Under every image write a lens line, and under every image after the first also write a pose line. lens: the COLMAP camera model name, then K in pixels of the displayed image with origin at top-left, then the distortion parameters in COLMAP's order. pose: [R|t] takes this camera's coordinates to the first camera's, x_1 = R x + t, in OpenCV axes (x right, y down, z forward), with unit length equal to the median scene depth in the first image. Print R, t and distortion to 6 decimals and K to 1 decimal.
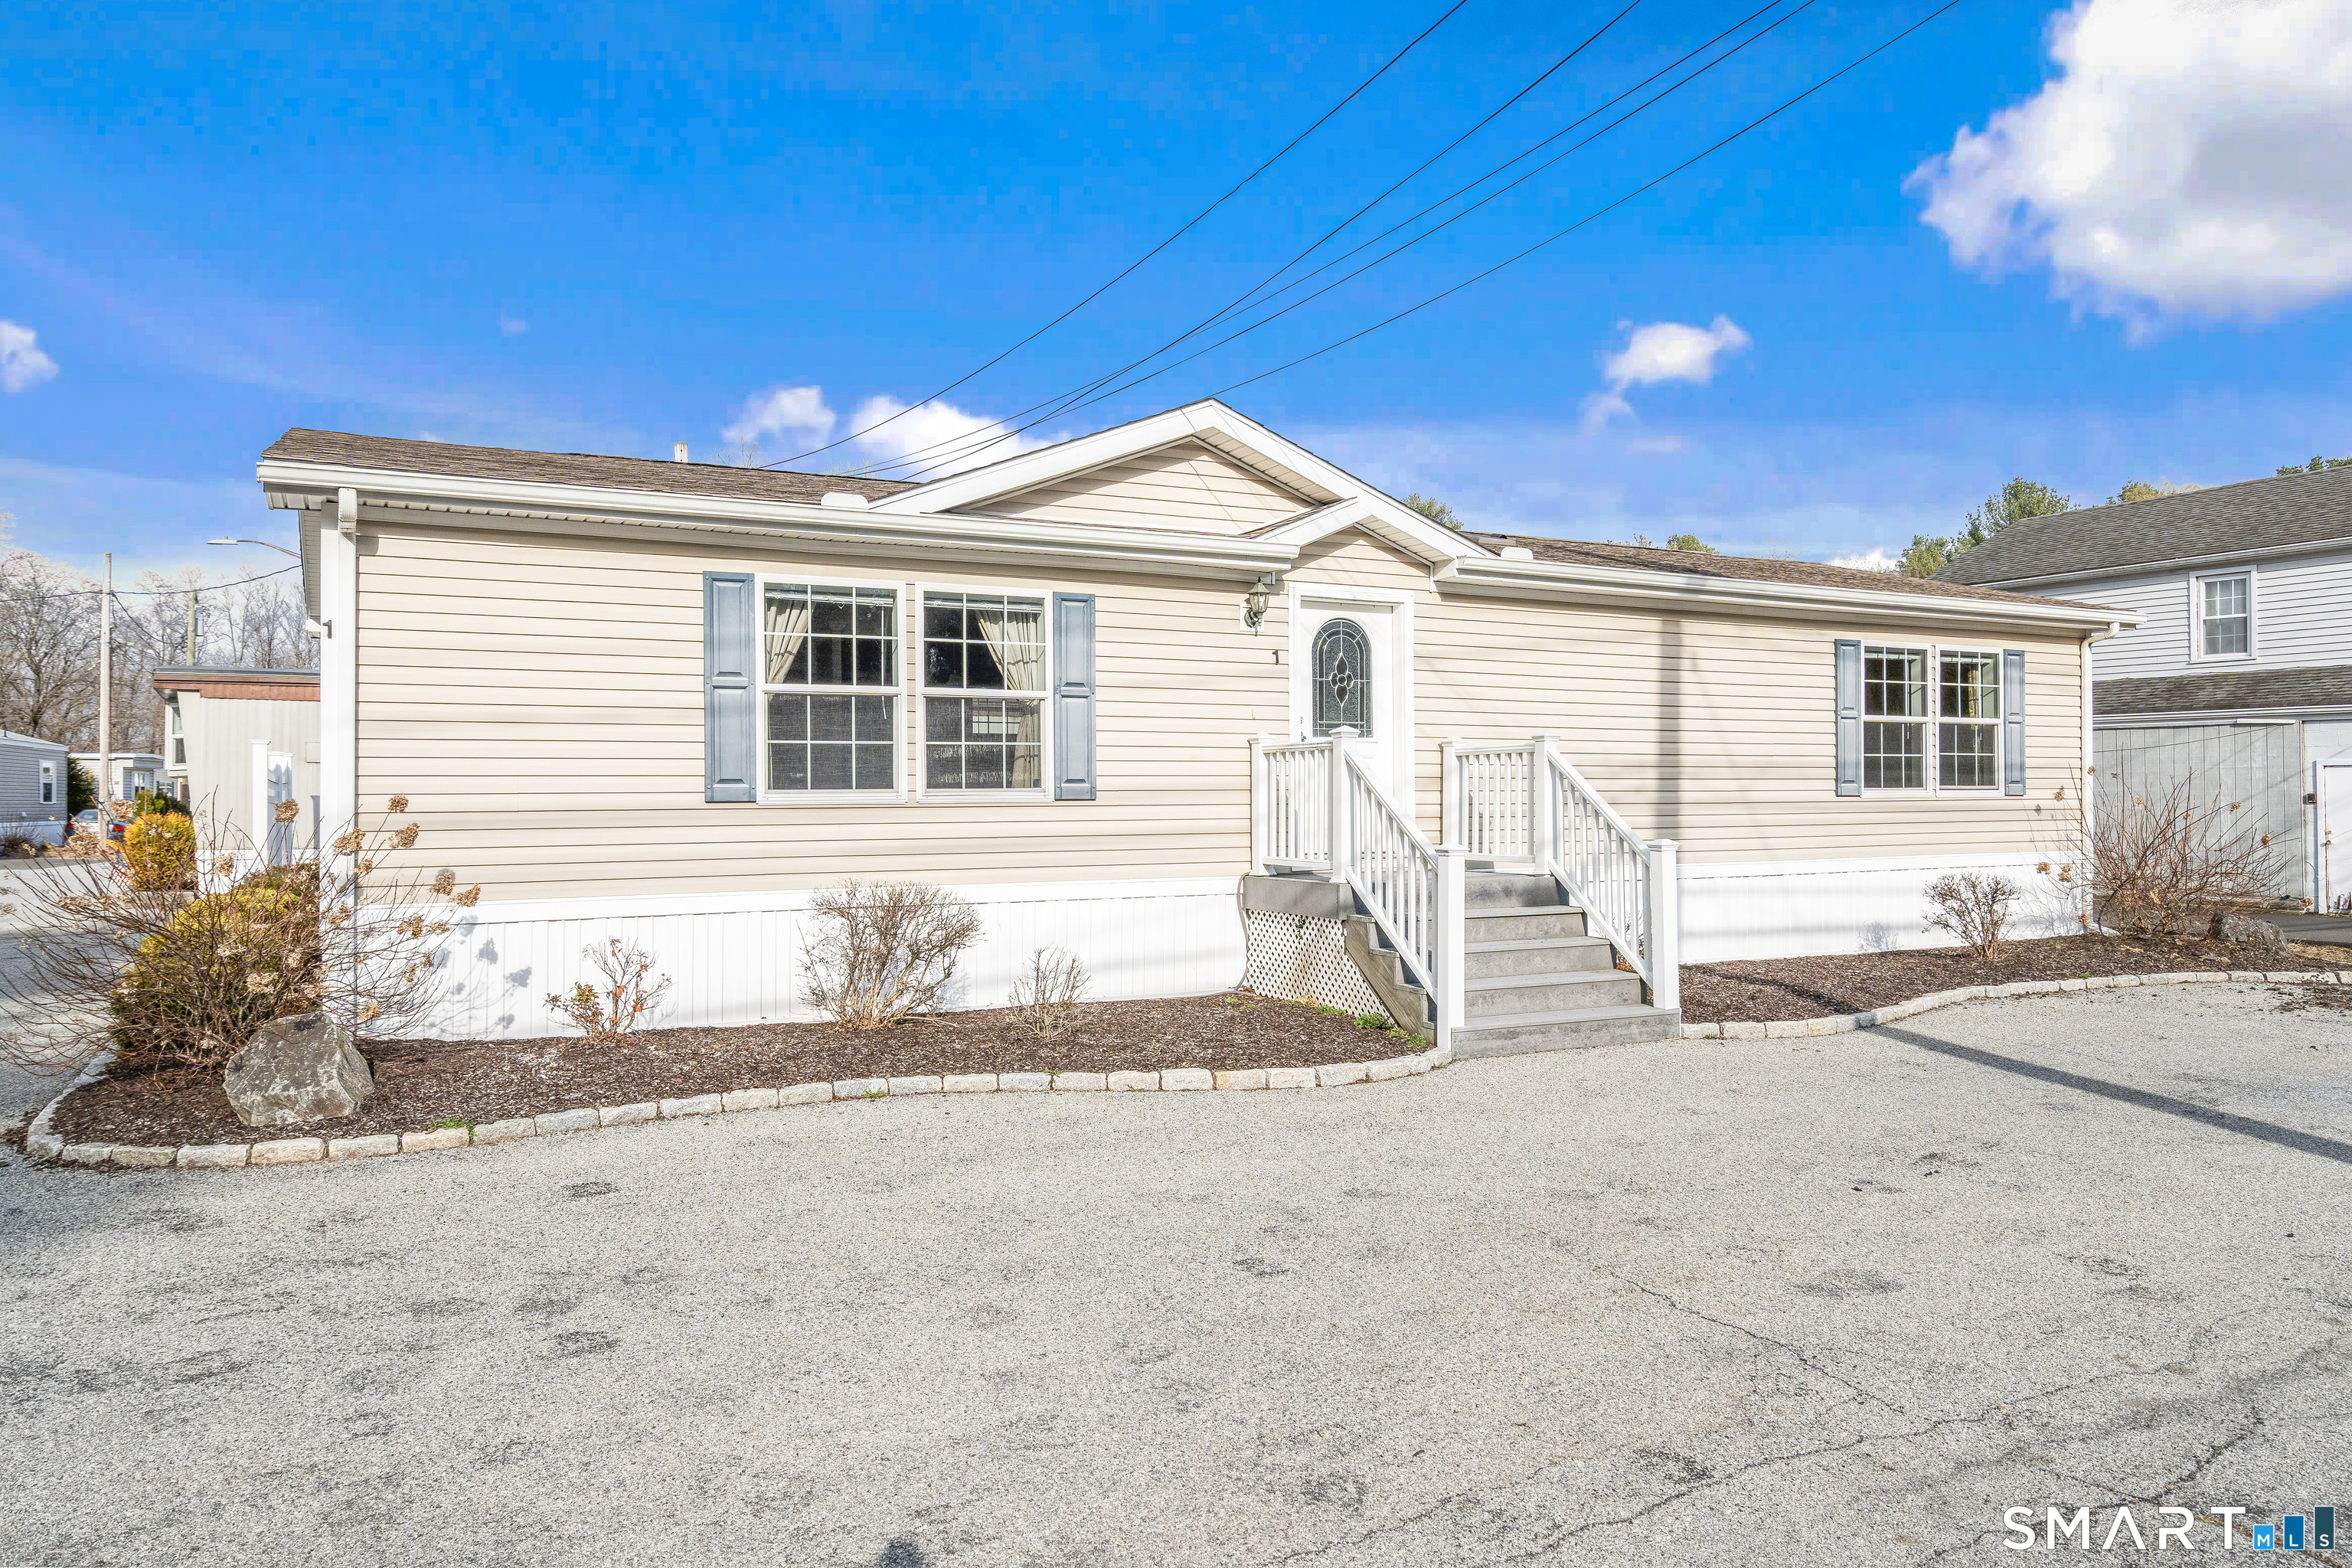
lens RADIAL K [[1492.3, 0, 1176.8], [0, 1492.3, 776.8], [0, 0, 1]] dist [0.003033, 0.002045]
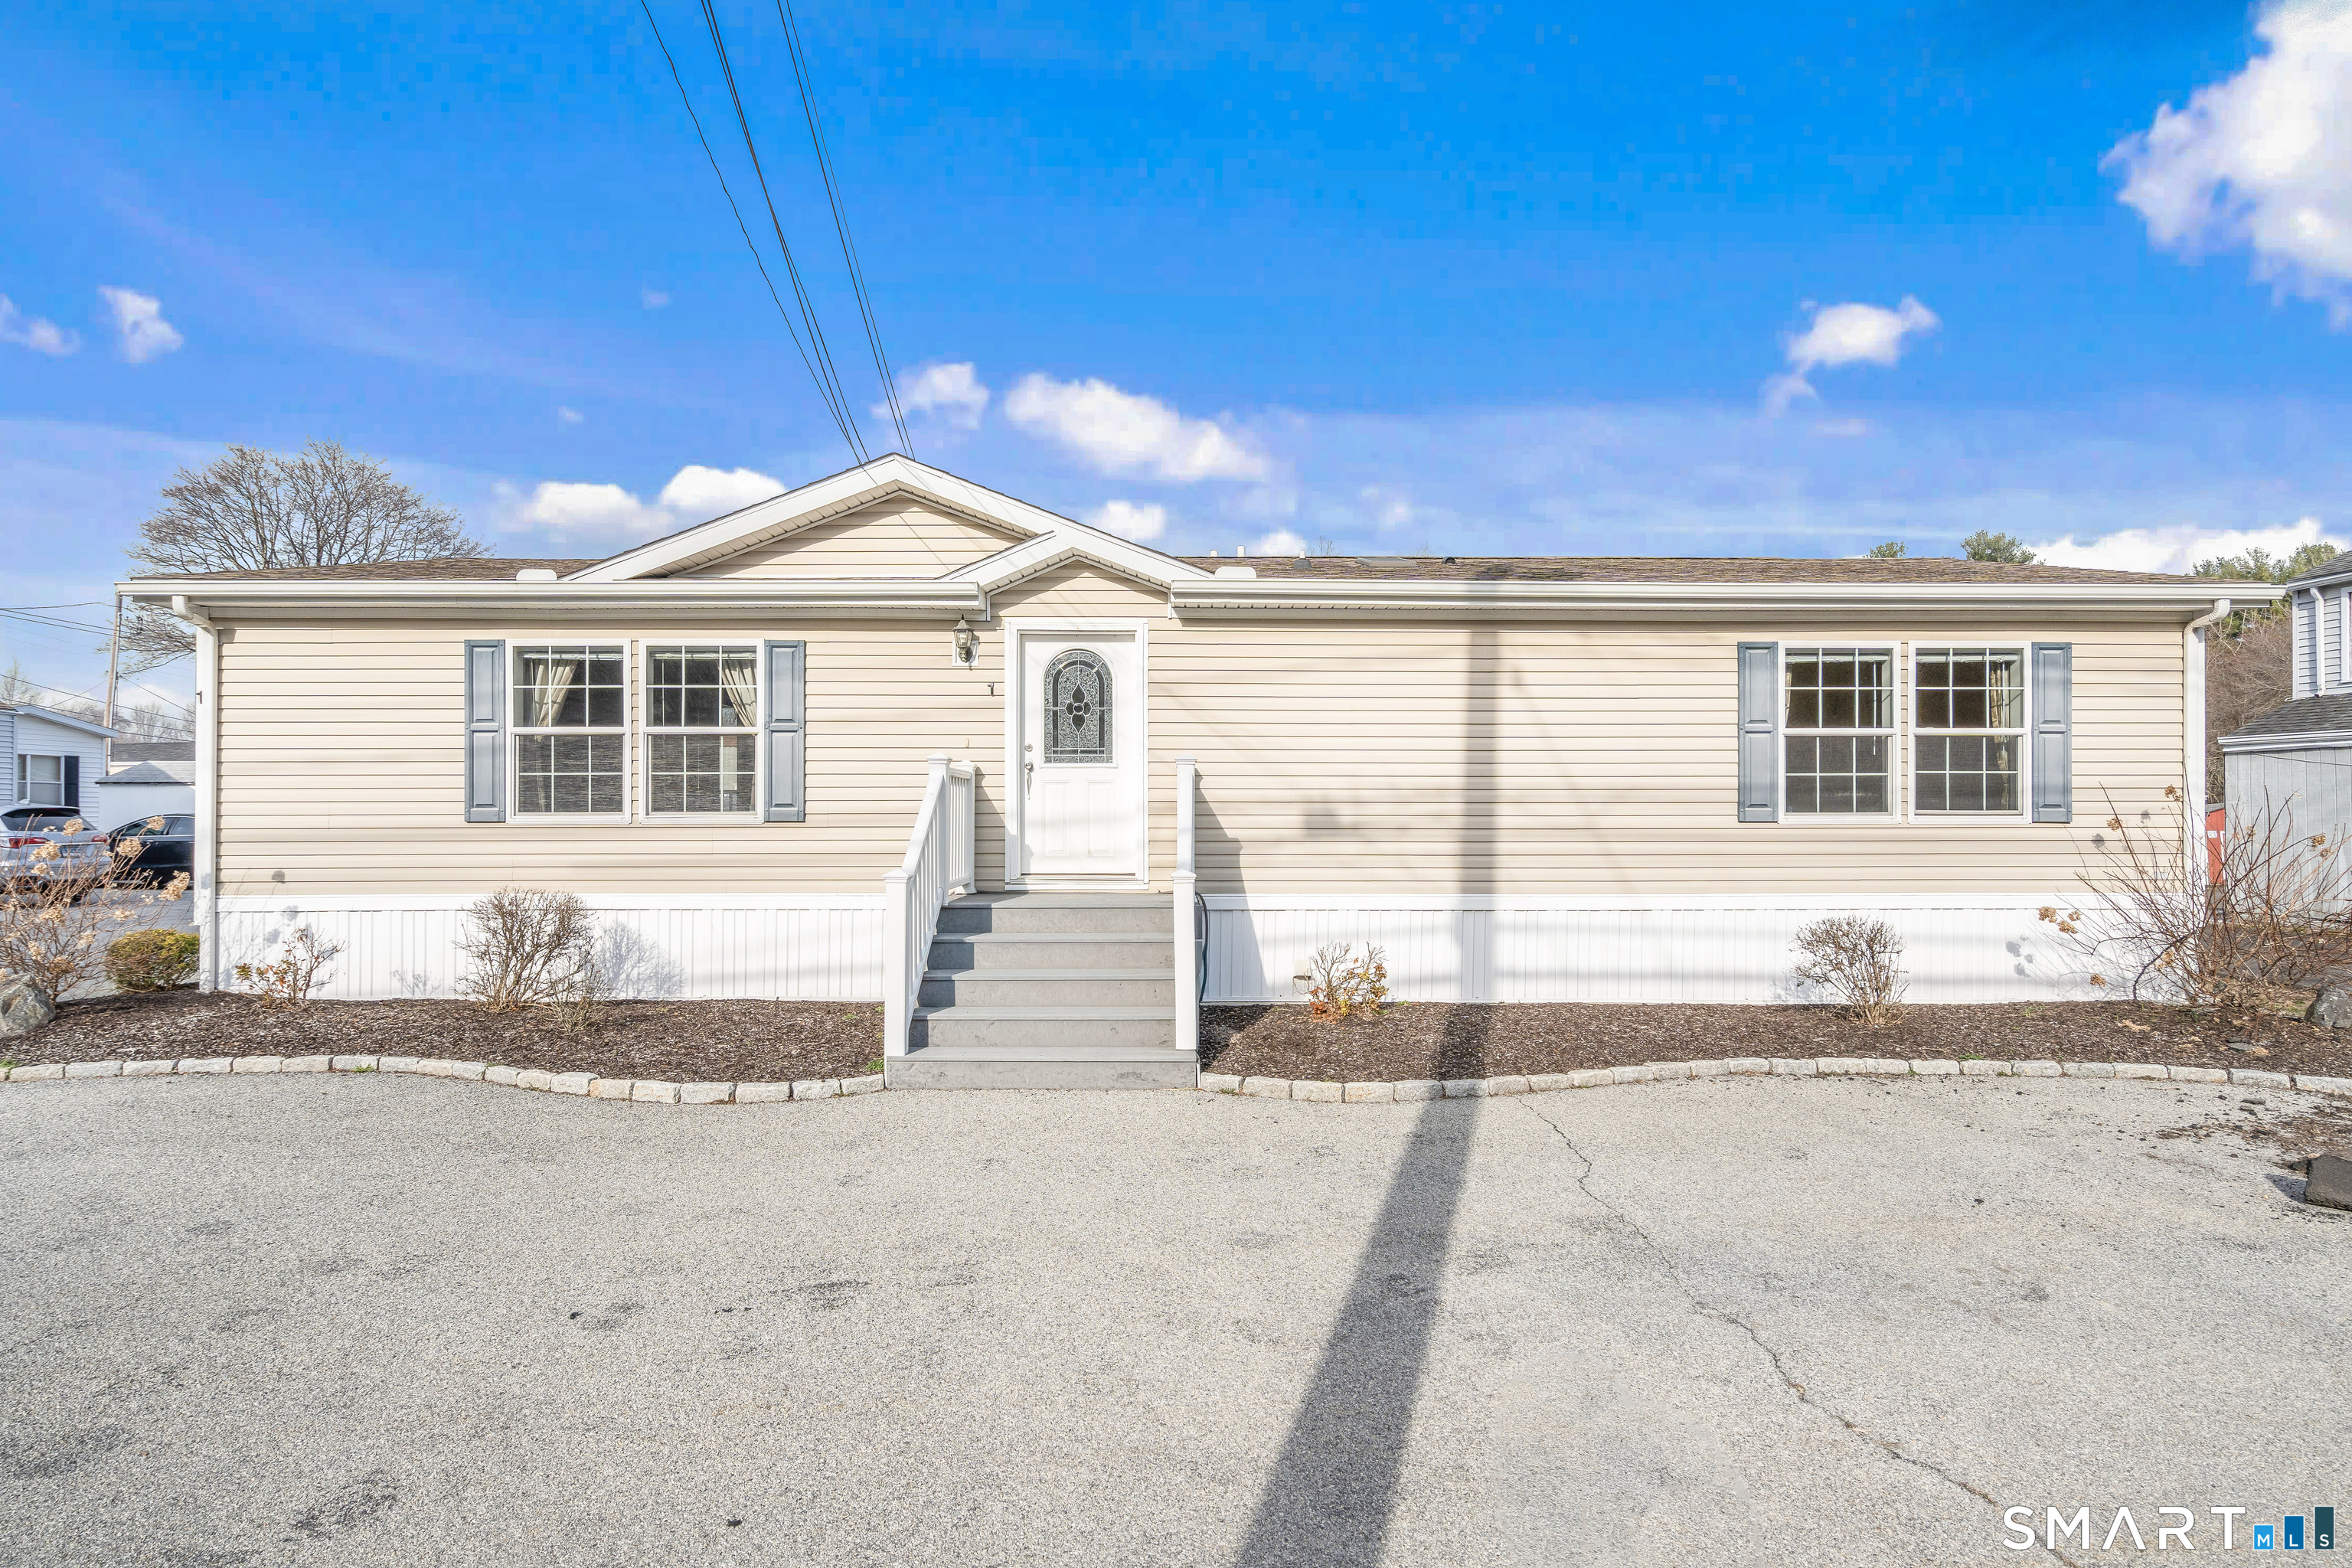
lens RADIAL K [[1239.3, 0, 1176.0], [0, 1239.3, 792.3], [0, 0, 1]] dist [-0.005619, -0.000205]
pose [[0.901739, -0.005148, -0.432250, 0.546418], [0.001546, 0.999961, -0.008683, 0.001286], [0.432278, 0.007161, 0.901712, 0.251440]]
